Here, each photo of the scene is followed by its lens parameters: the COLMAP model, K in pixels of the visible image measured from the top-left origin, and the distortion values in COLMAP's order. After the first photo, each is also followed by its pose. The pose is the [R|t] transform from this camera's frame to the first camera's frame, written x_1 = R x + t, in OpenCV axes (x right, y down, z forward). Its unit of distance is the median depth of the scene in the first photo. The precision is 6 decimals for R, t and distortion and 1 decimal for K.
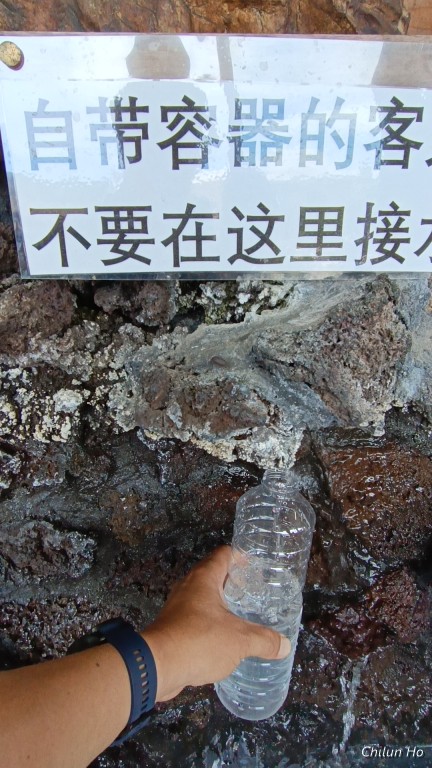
lens RADIAL K [[437.3, 0, 215.6], [0, 437.3, 385.4], [0, 0, 1]] dist [0.008714, 0.000842]
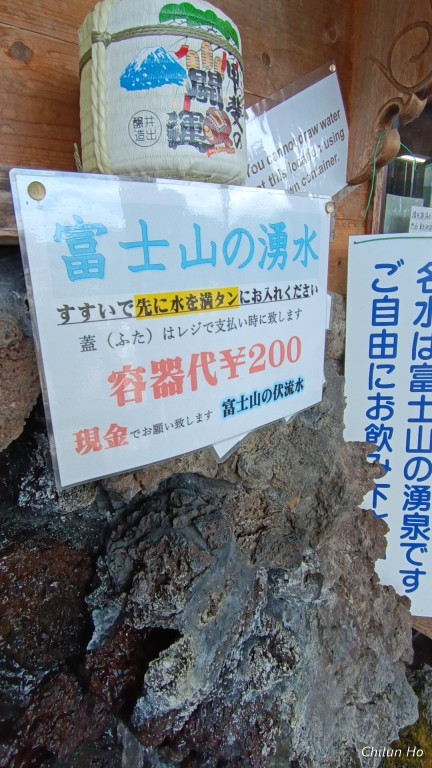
lens RADIAL K [[437.3, 0, 216.1], [0, 437.3, 384.8], [0, 0, 1]] dist [0.008714, 0.000842]
pose [[0.881860, -0.104809, 0.459716, 0.792399], [0.144926, 0.988036, -0.052748, -0.167930], [-0.448687, 0.113141, 0.886498, -0.049803]]
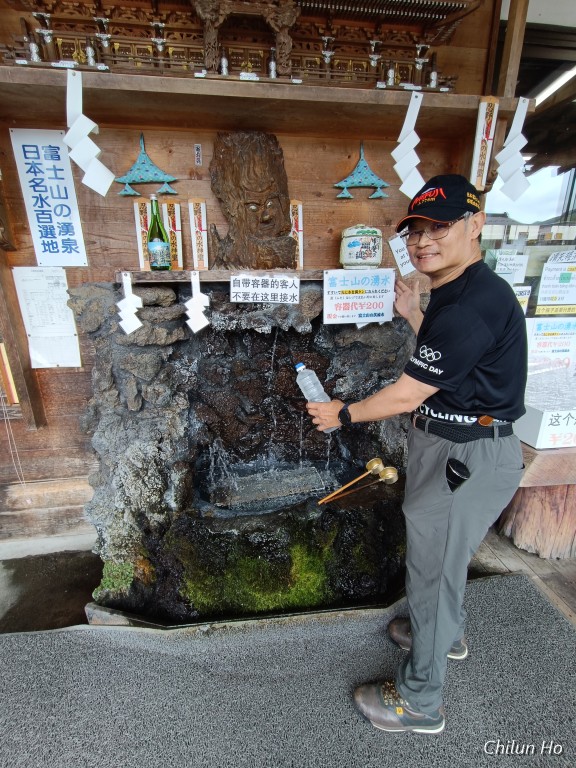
lens RADIAL K [[360.2, 0, 289.6], [0, 360.2, 383.6], [0, 0, 1]] dist [0.000052, 0.000002]
pose [[0.999384, 0.034503, 0.006485, 0.431565], [-0.034097, 0.997914, -0.054820, 1.150416], [-0.008363, 0.054565, 0.998475, -4.021733]]
